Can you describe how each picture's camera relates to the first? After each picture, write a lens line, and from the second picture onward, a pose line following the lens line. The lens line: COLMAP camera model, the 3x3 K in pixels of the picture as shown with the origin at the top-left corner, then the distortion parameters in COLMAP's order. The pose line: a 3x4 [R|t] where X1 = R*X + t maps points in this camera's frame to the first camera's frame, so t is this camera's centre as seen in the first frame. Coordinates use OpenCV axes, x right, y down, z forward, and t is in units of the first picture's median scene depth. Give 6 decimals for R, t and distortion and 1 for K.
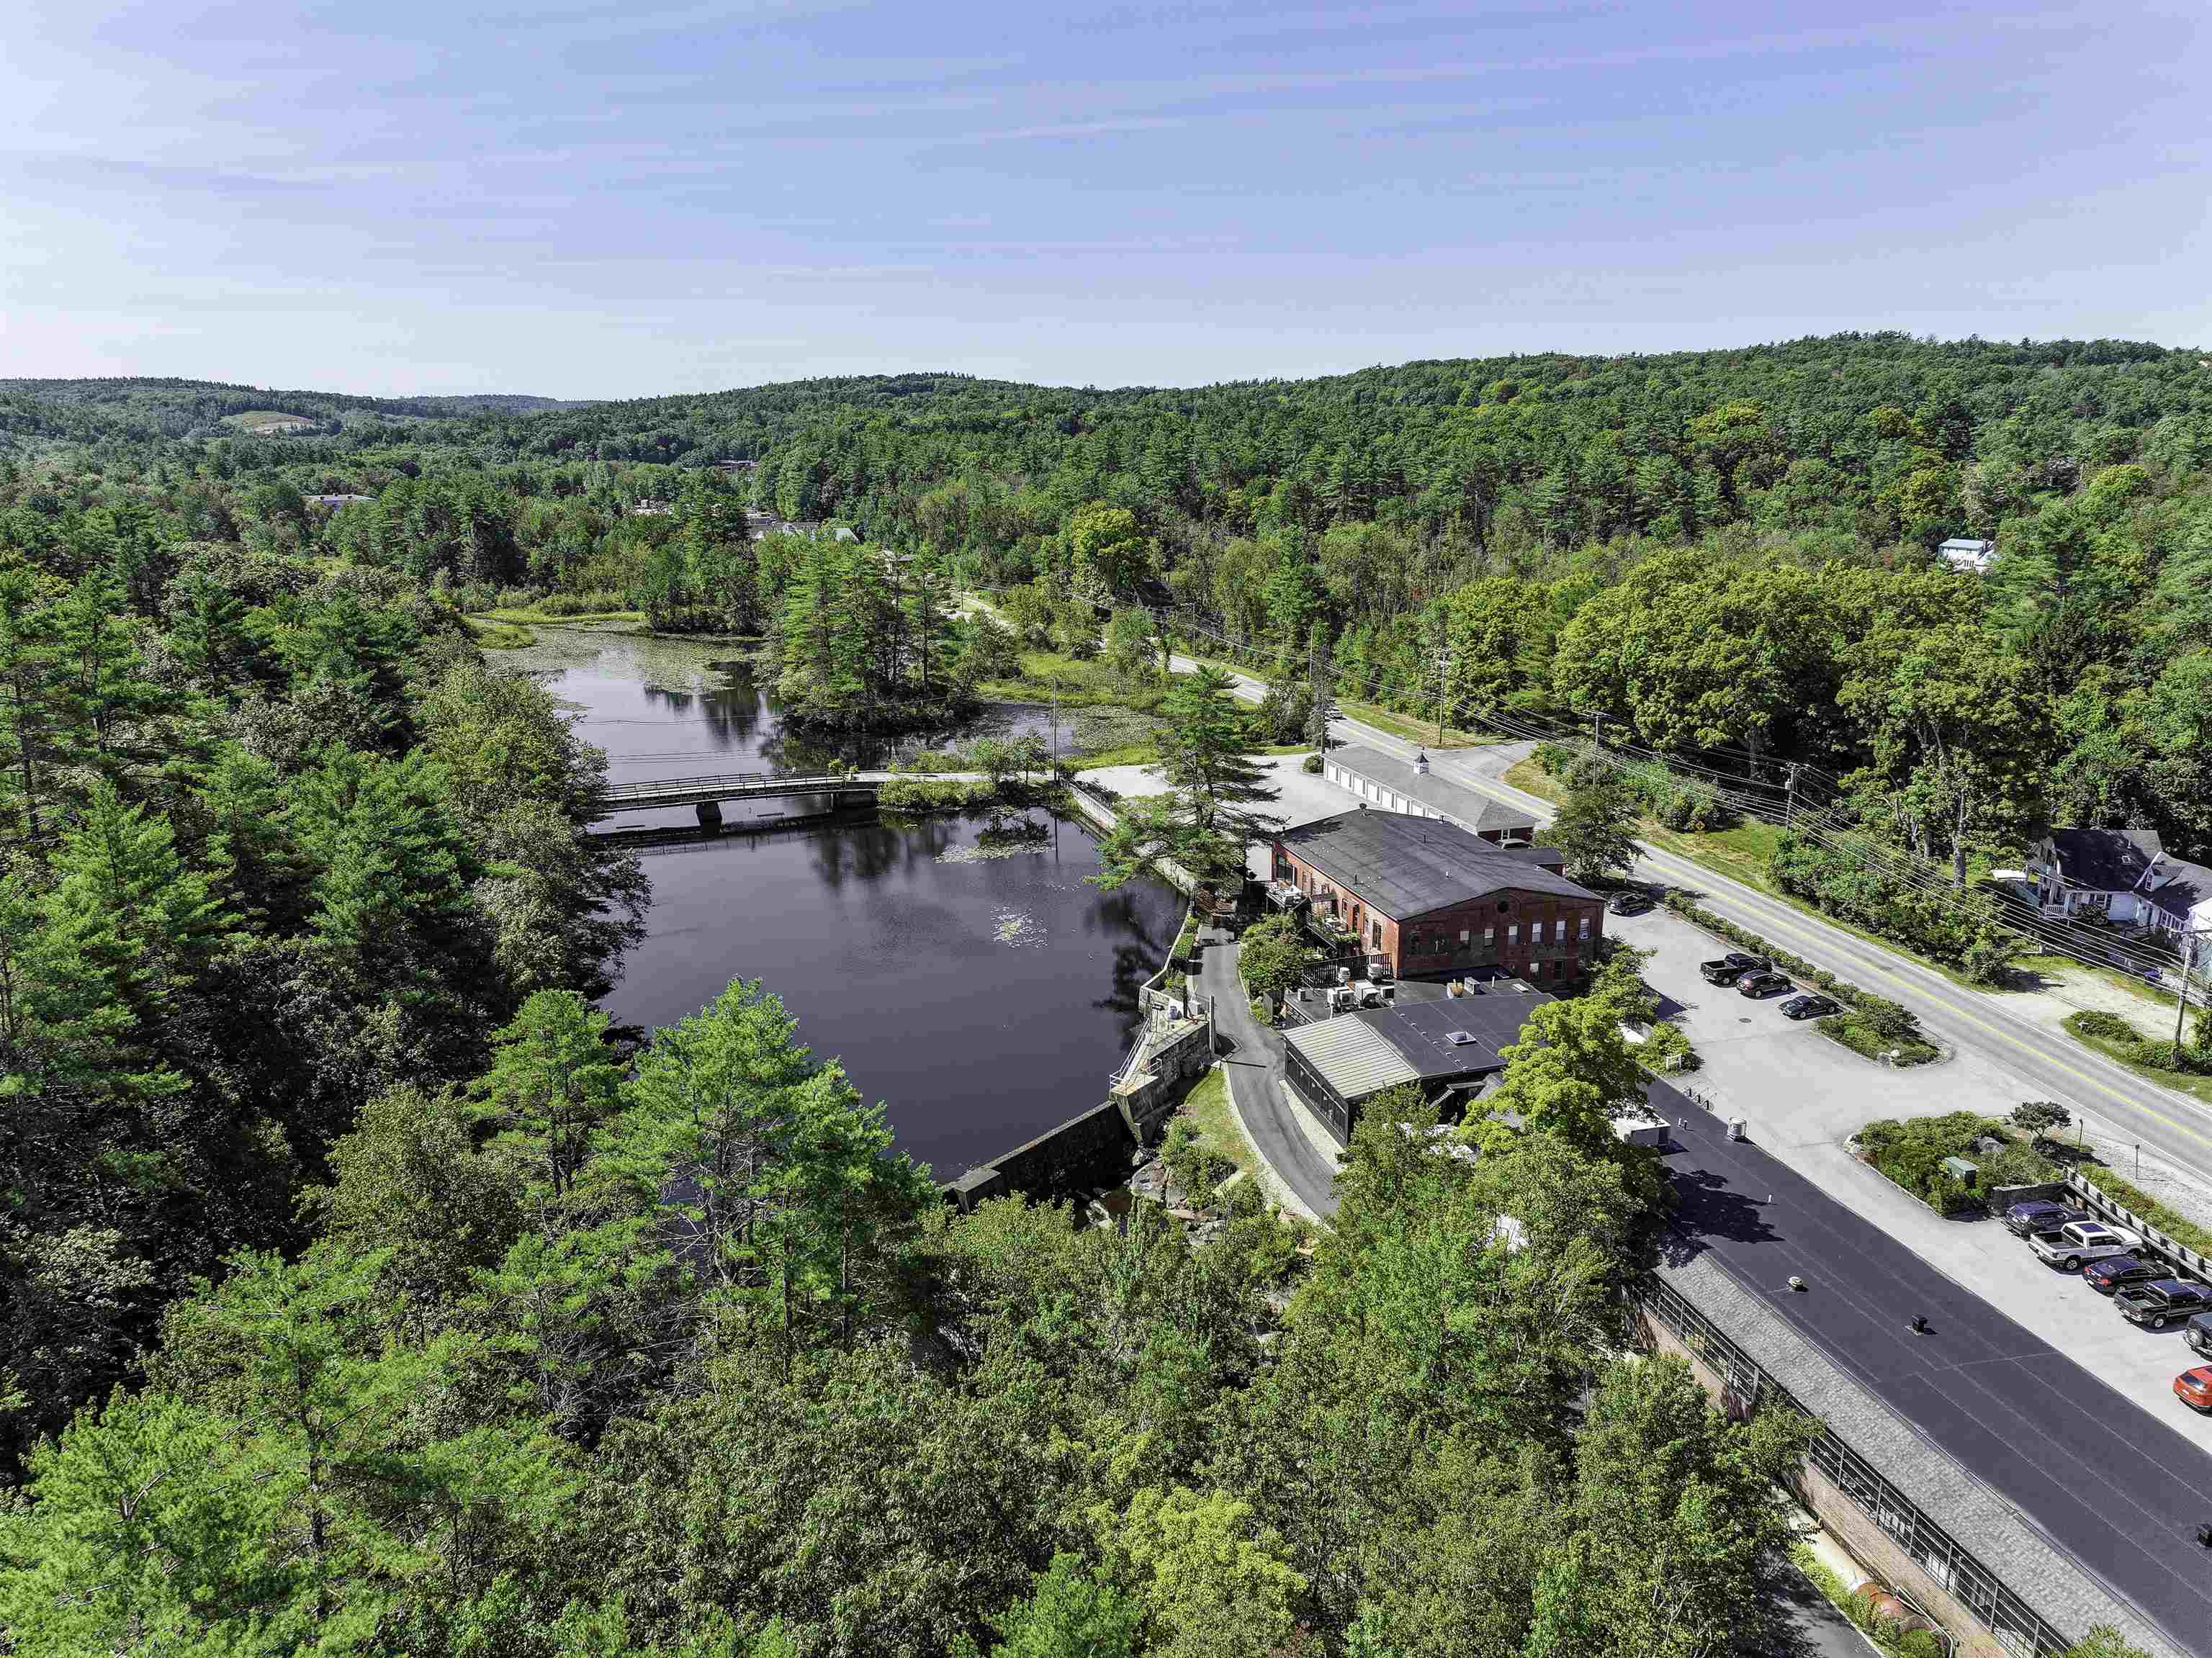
lens RADIAL K [[1519.7, 0, 1106.0], [0, 1519.7, 829.0], [0, 0, 1]] dist [0.010503, -0.005611]
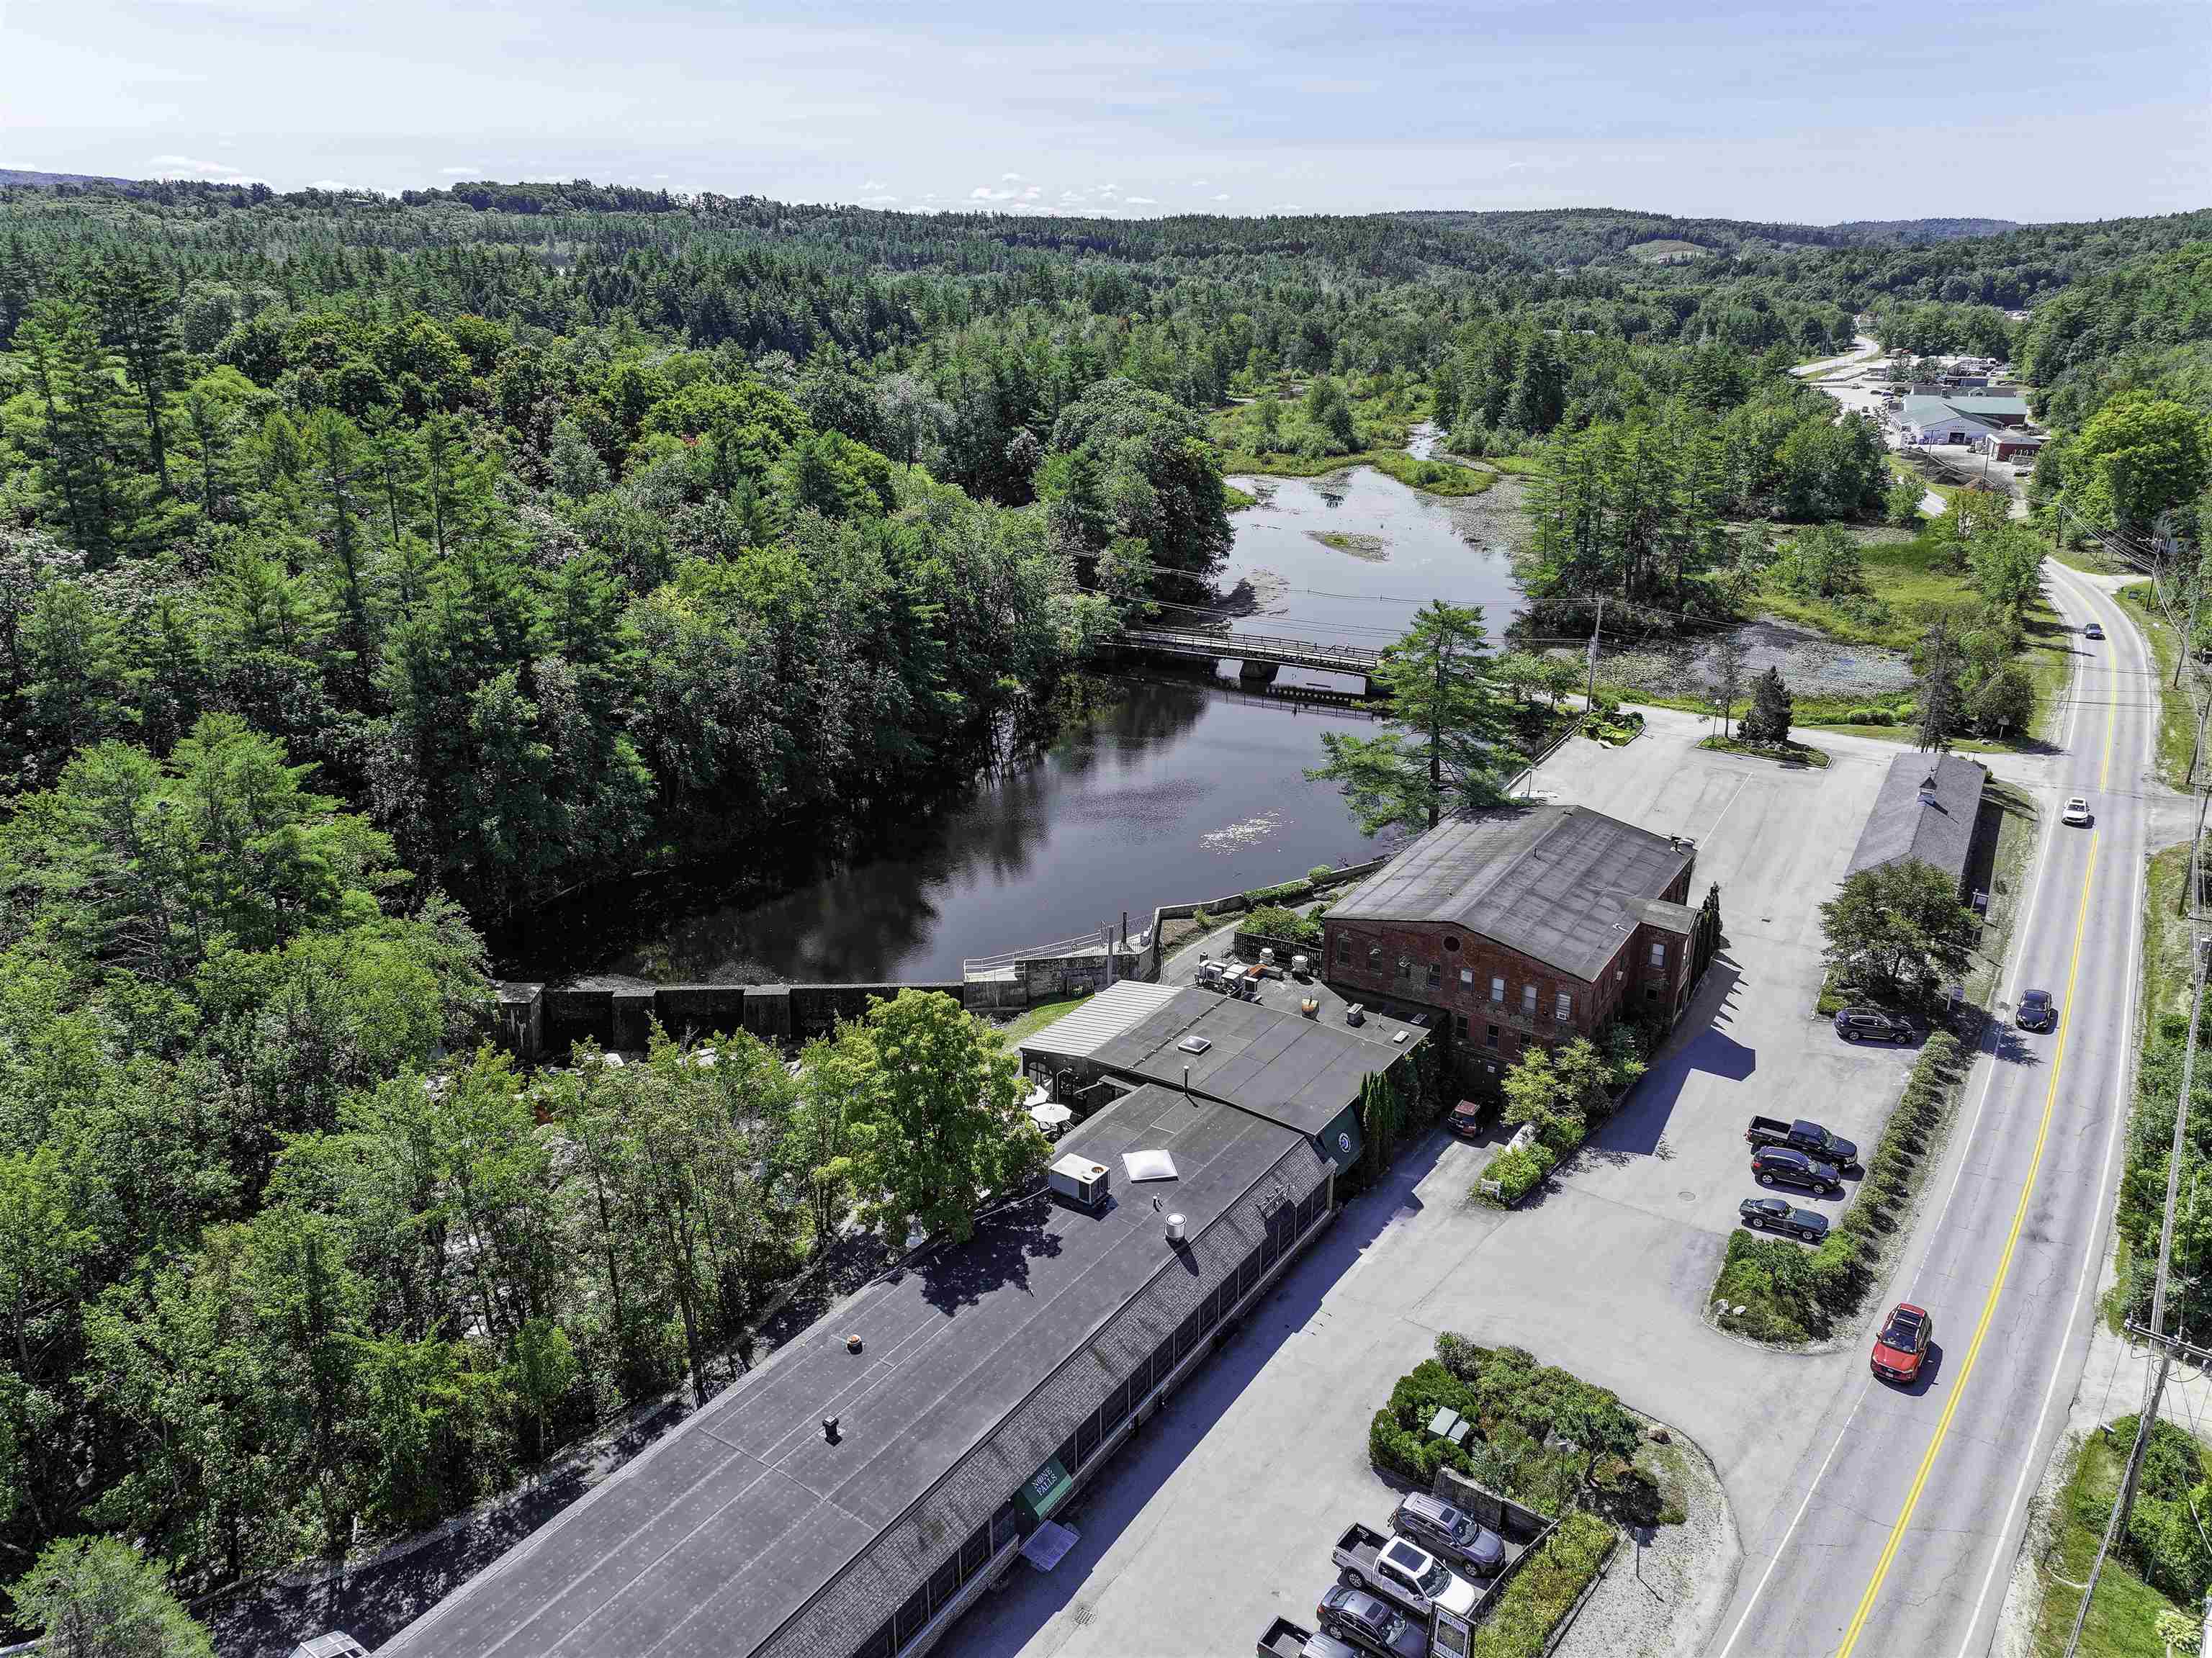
lens RADIAL K [[1519.7, 0, 1106.0], [0, 1519.7, 829.0], [0, 0, 1]] dist [0.010503, -0.005611]
pose [[0.674905, 0.266290, -0.688181, 0.554871], [-0.194938, 0.963825, 0.181772, -0.099268], [0.711690, 0.011474, 0.702400, 0.228950]]
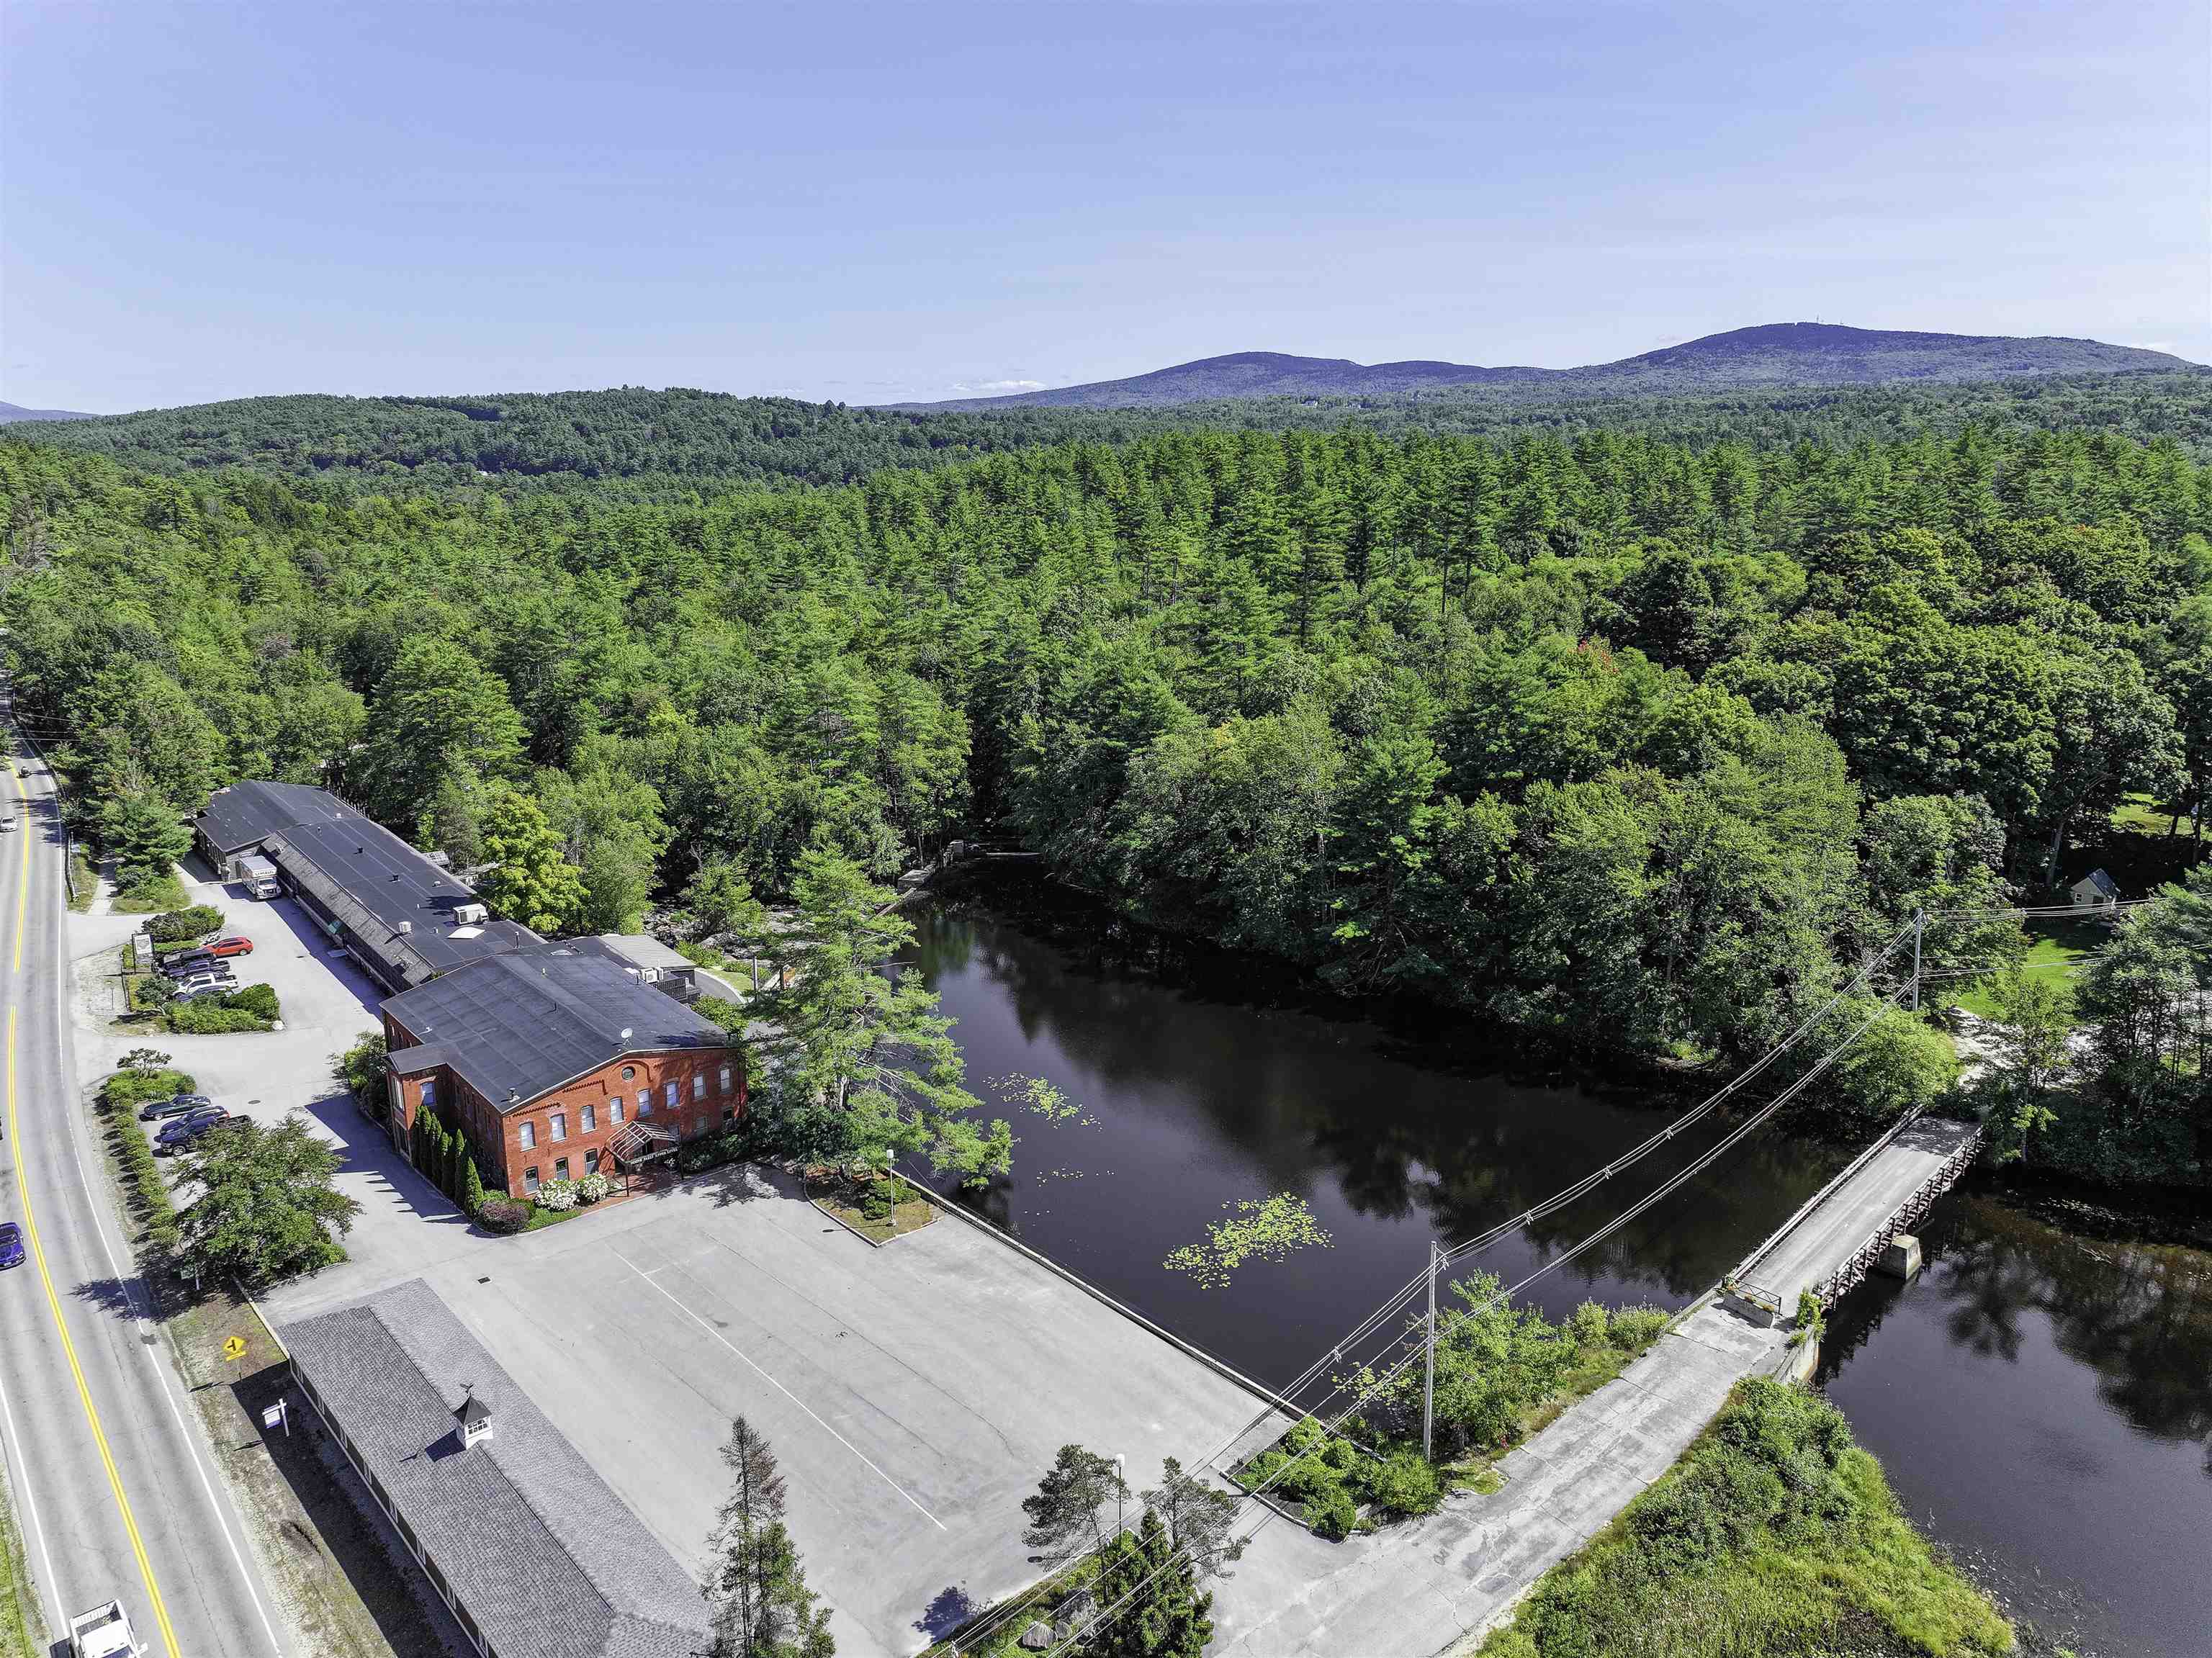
lens RADIAL K [[1519.7, 0, 1106.0], [0, 1519.7, 829.0], [0, 0, 1]] dist [0.010503, -0.005611]
pose [[-0.892616, 0.109002, -0.437441, 0.266930], [-0.116684, 0.881402, 0.457727, -0.475966], [0.435455, 0.459618, -0.774035, 1.602527]]
